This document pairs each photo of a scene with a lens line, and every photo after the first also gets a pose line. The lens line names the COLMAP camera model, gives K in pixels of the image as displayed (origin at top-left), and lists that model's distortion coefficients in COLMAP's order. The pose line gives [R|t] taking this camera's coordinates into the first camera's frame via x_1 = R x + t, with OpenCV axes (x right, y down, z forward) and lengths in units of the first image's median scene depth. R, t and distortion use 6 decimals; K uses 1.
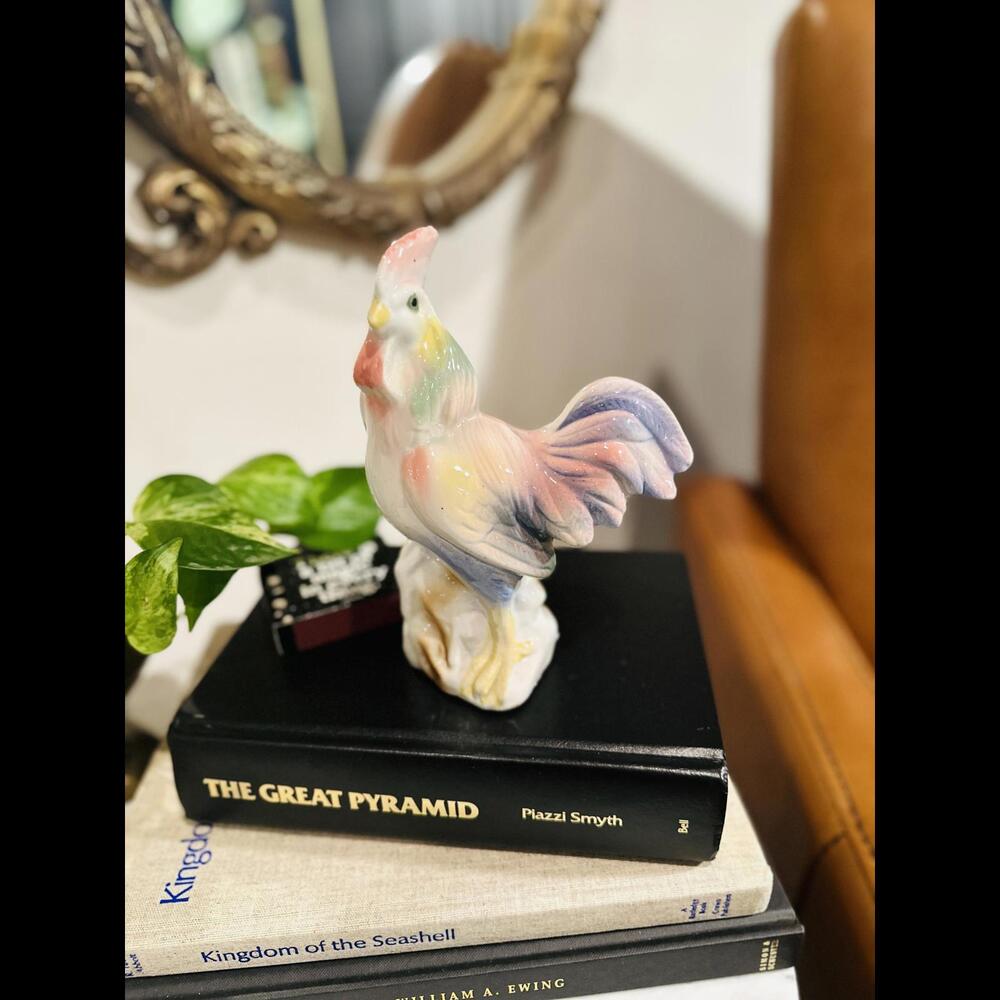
lens RADIAL K [[744.2, 0, 500.0], [0, 744.2, 500.0], [0, 0, 1]] dist [0.008472, -0.056631]
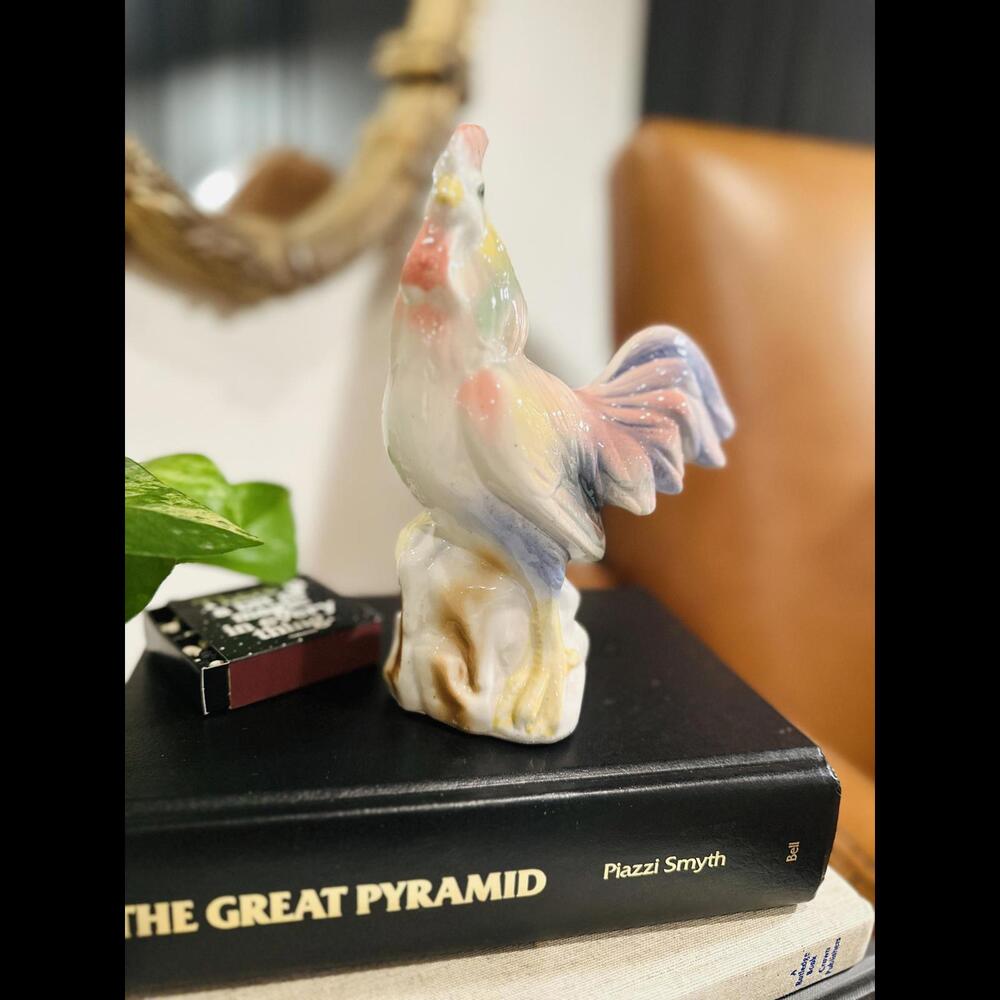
lens RADIAL K [[744.2, 0, 500.0], [0, 744.2, 500.0], [0, 0, 1]] dist [0.008472, -0.056631]
pose [[0.939386, 0.012034, 0.342650, -0.326421], [0.066526, 0.973993, -0.216590, 0.213392], [-0.336345, 0.226256, 0.914155, 0.273949]]
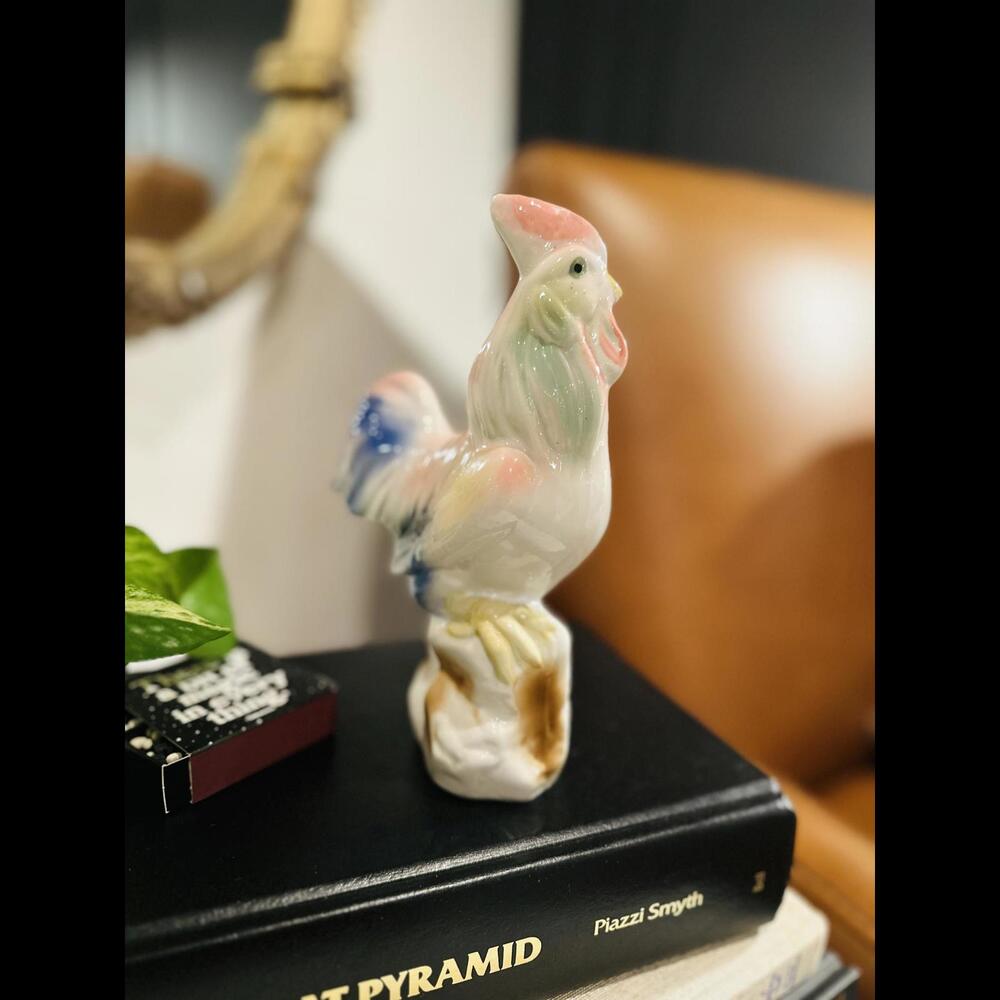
lens RADIAL K [[753.0, 0, 500.0], [0, 753.0, 500.0], [0, 0, 1]] dist [-0.065017, 0.057957]
pose [[0.867603, -0.027782, 0.496480, -0.419021], [0.143768, 0.969812, -0.196968, 0.131247], [-0.476020, 0.242268, 0.845406, 0.298926]]
